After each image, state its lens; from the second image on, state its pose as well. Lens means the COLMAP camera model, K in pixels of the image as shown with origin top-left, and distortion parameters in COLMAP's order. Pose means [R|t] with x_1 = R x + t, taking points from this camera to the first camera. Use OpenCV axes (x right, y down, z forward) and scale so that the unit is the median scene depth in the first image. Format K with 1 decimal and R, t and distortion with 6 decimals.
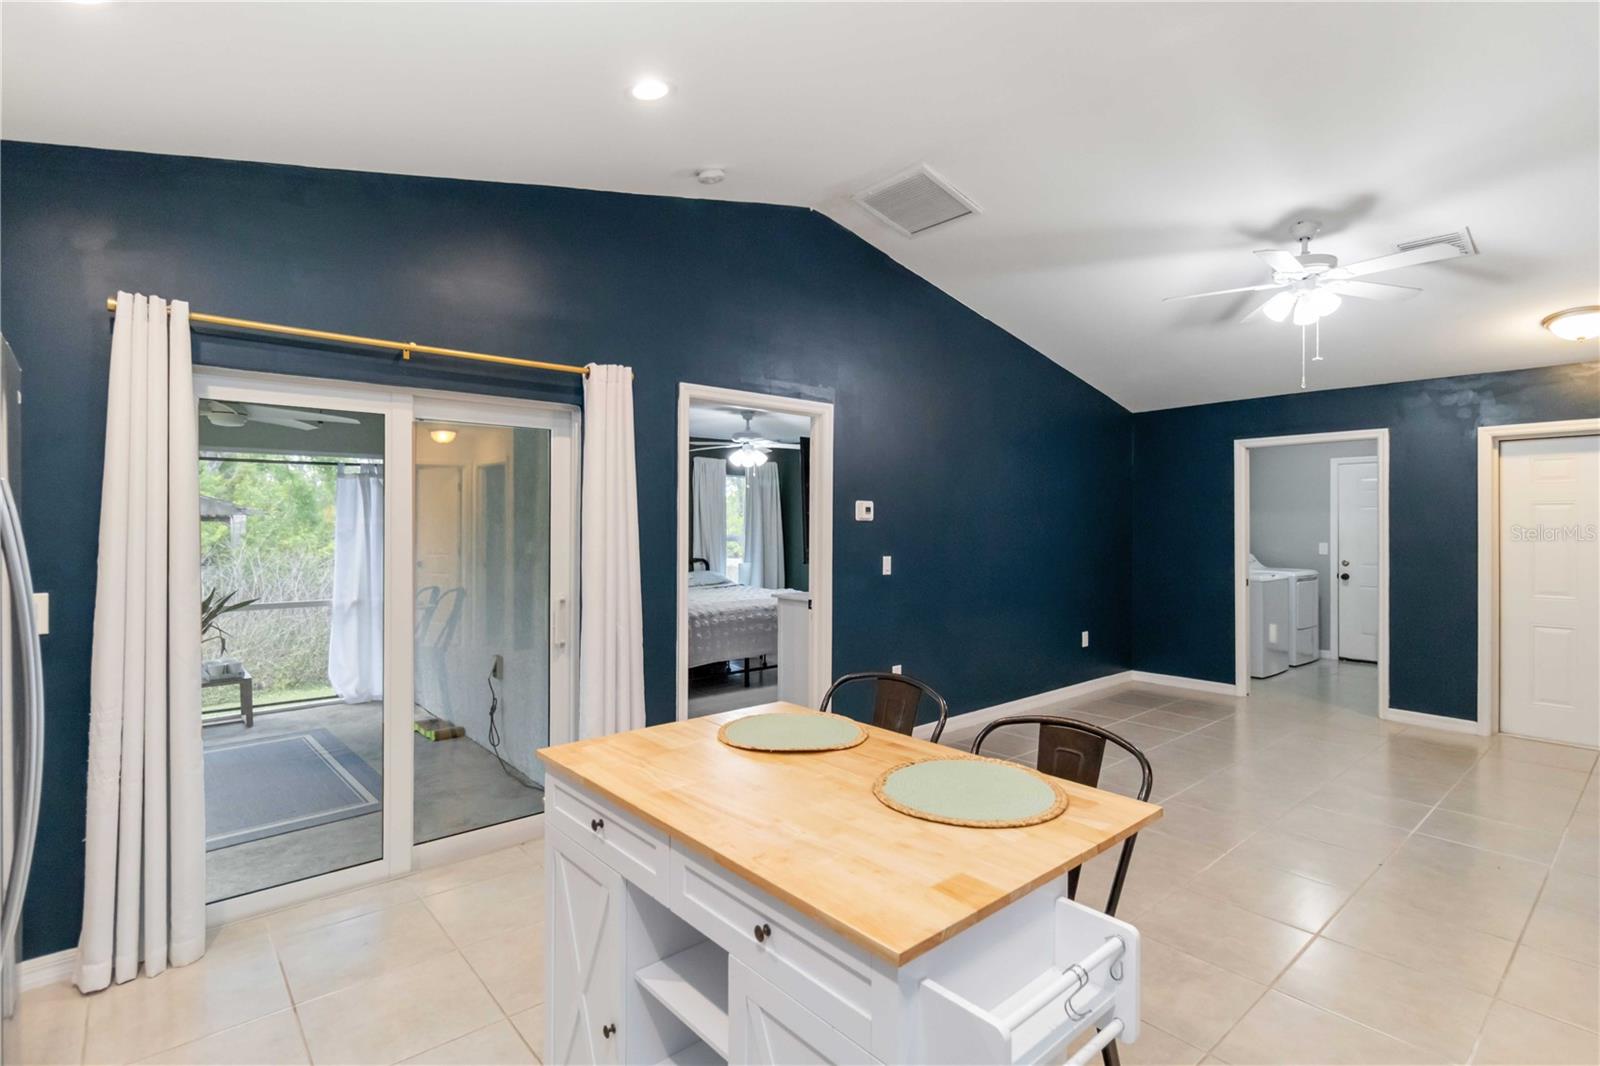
lens RADIAL K [[753.5, 0, 788.3], [0, 753.5, 518.7], [0, 0, 1]] dist [0.003253, -0.000947]
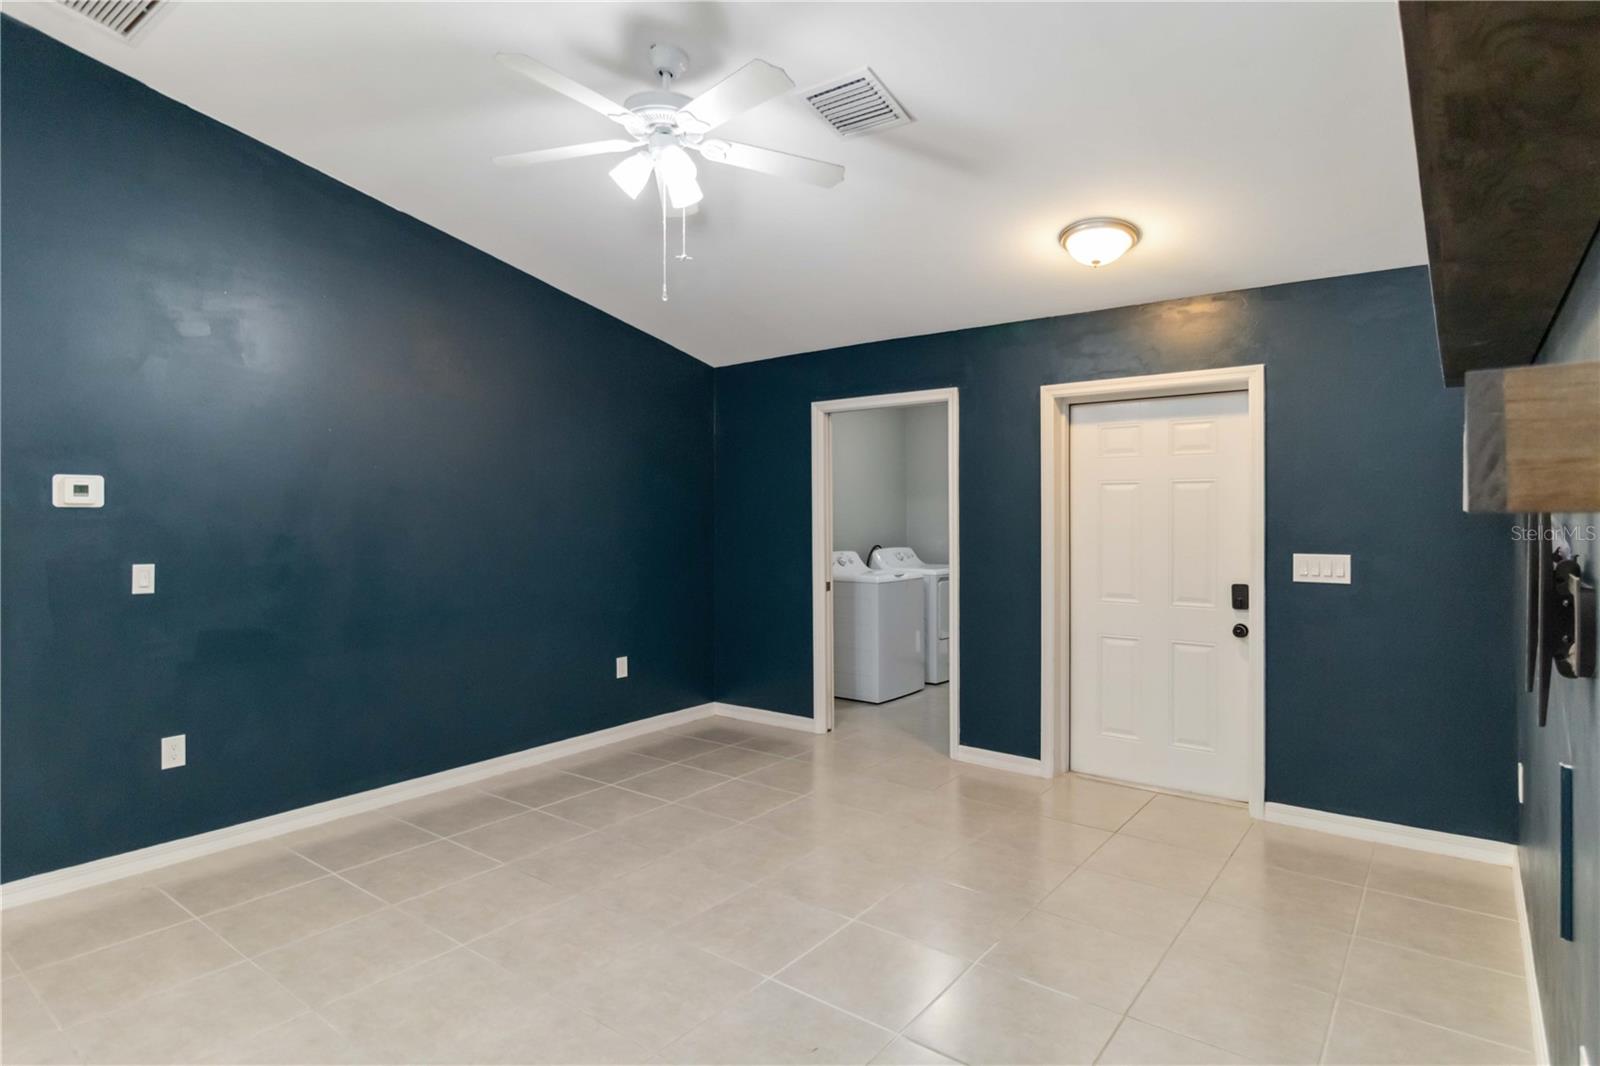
lens RADIAL K [[855.2, 0, 768.9], [0, 855.2, 528.3], [0, 0, 1]] dist [0.010624, 0.000124]
pose [[0.980701, -0.007505, 0.195372, 0.431031], [0.002798, 0.999699, 0.024358, 0.003422], [-0.195496, -0.023341, 0.980427, 0.171364]]
